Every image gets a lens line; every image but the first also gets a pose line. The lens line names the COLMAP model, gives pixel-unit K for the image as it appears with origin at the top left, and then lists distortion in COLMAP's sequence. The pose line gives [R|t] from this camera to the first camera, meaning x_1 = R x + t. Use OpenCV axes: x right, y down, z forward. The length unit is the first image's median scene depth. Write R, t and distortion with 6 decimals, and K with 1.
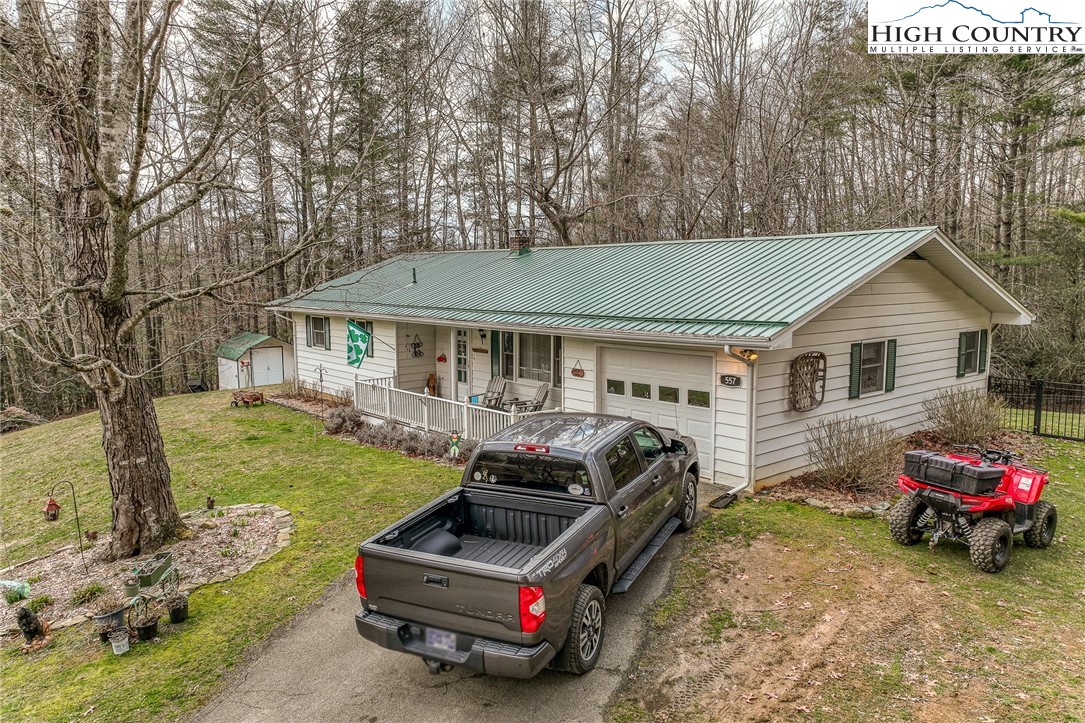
lens RADIAL K [[777.5, 0, 543.8], [0, 777.5, 360.0], [0, 0, 1]] dist [0.064067, 0.009216]
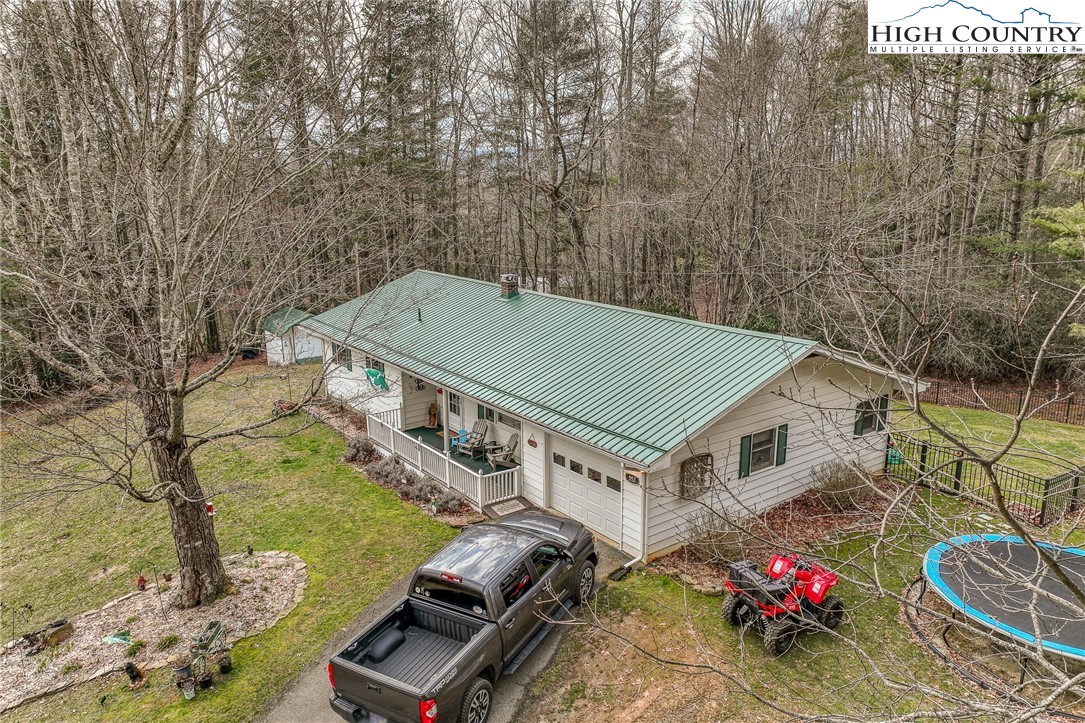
lens RADIAL K [[777.5, 0, 541.7], [0, 777.5, 366.8], [0, 0, 1]] dist [0.064067, 0.009216]
pose [[0.997851, 0.015600, -0.063642, 0.192863], [-0.007412, 0.991887, 0.126909, -0.374797], [0.065105, -0.126164, 0.989871, -0.325205]]
